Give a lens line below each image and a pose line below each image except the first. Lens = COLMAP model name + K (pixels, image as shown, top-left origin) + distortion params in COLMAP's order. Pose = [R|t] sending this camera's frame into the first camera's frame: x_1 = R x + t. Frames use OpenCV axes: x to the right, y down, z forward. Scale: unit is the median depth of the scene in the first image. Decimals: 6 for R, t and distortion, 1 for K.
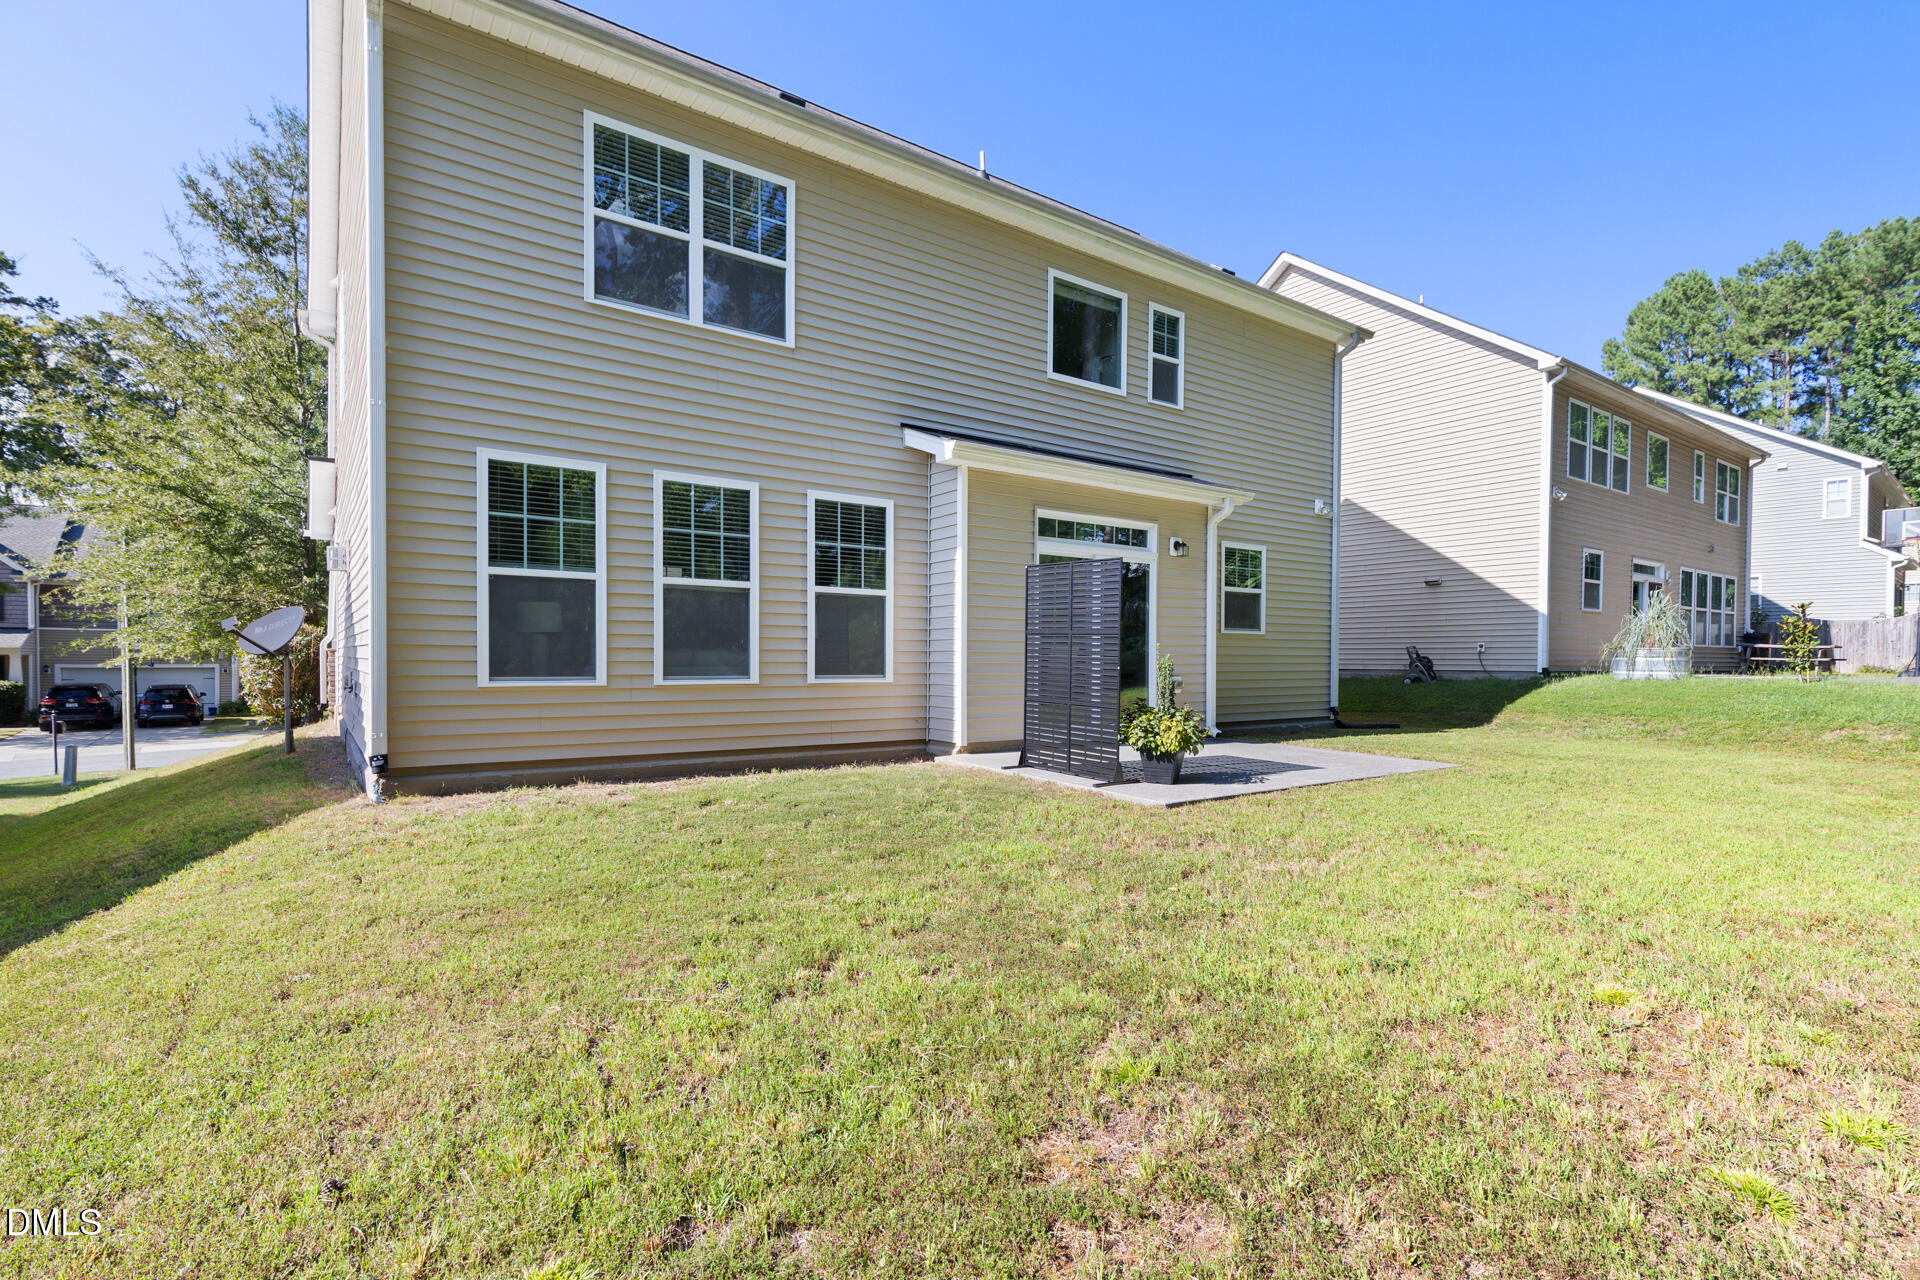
lens RADIAL K [[883.6, 0, 960.0], [0, 883.6, 640.0], [0, 0, 1]] dist [0.003076, 0.001151]
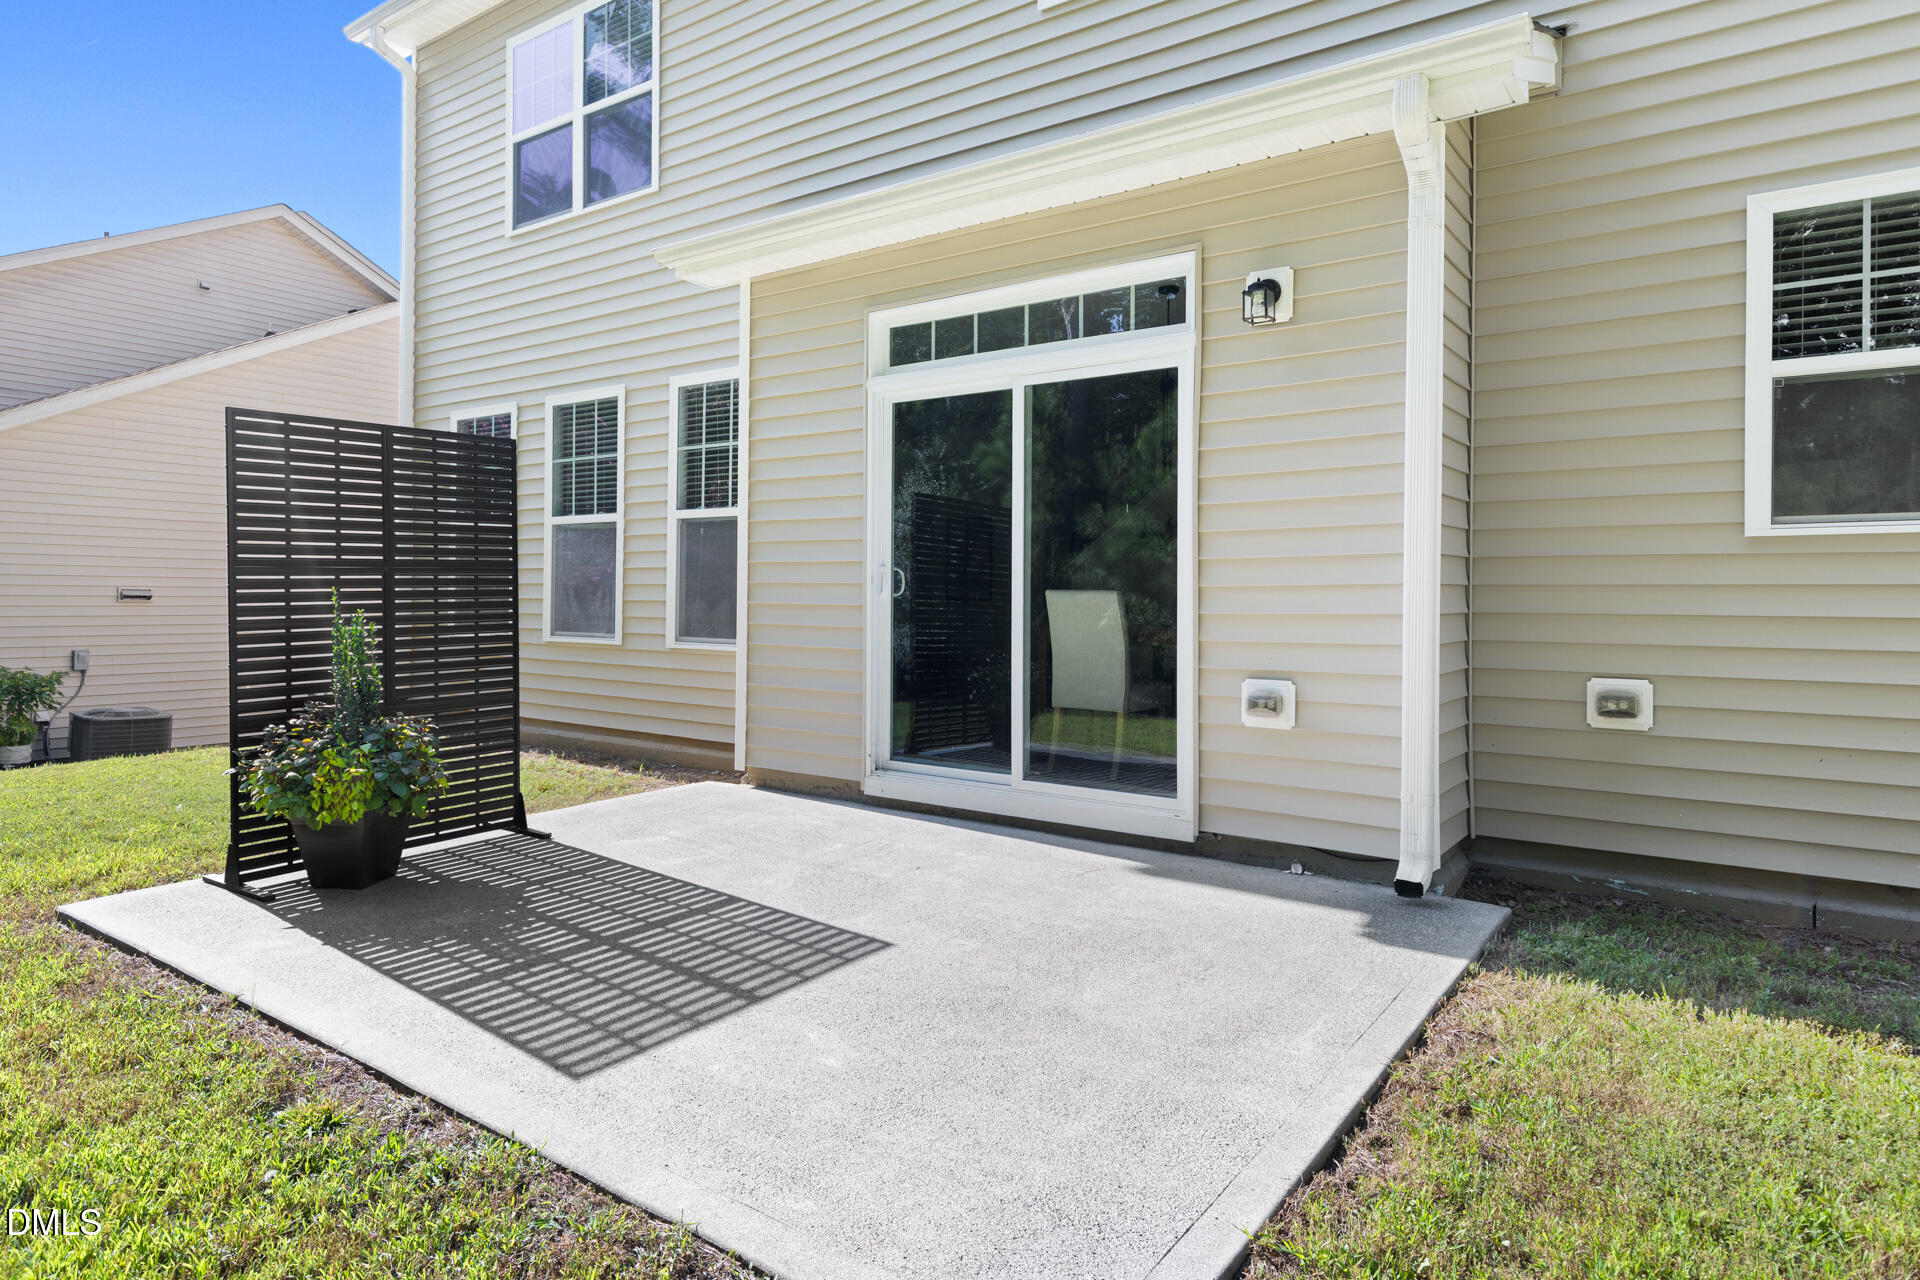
lens RADIAL K [[1111.9, 0, 956.0], [0, 1111.9, 605.1], [0, 0, 1]] dist [-0.001880, -0.000390]
pose [[0.322238, -0.006224, -0.946638, 0.719096], [-0.006474, 0.999941, -0.008778, 0.019954], [0.946637, 0.008958, 0.322178, 0.886698]]
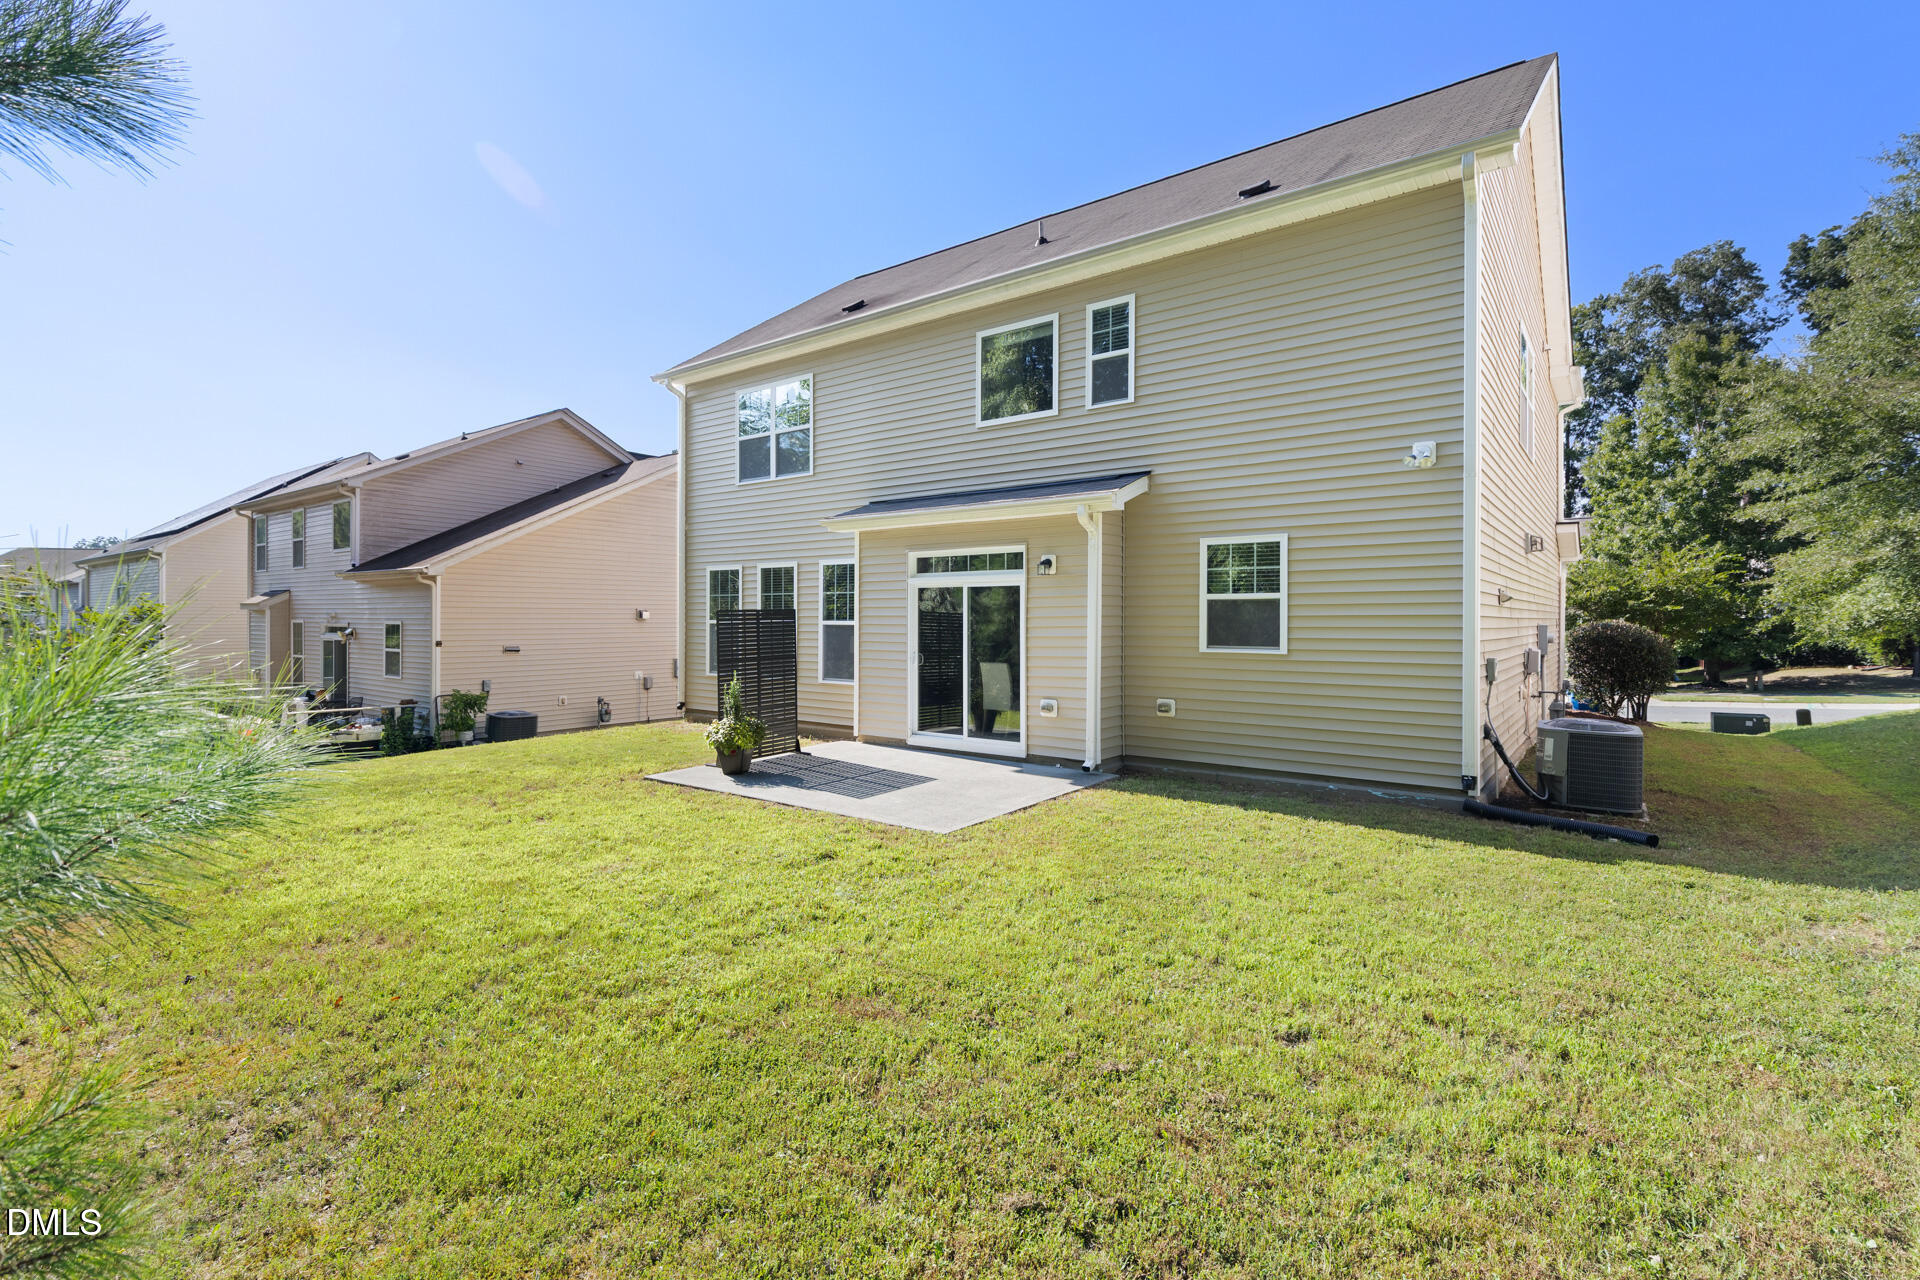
lens RADIAL K [[869.0, 0, 968.3], [0, 869.0, 621.0], [0, 0, 1]] dist [0.001410, -0.000197]
pose [[0.305489, -0.016198, -0.952058, 1.322387], [-0.000559, 0.999852, -0.017191, -0.033473], [0.952195, 0.005784, 0.305435, 0.742604]]
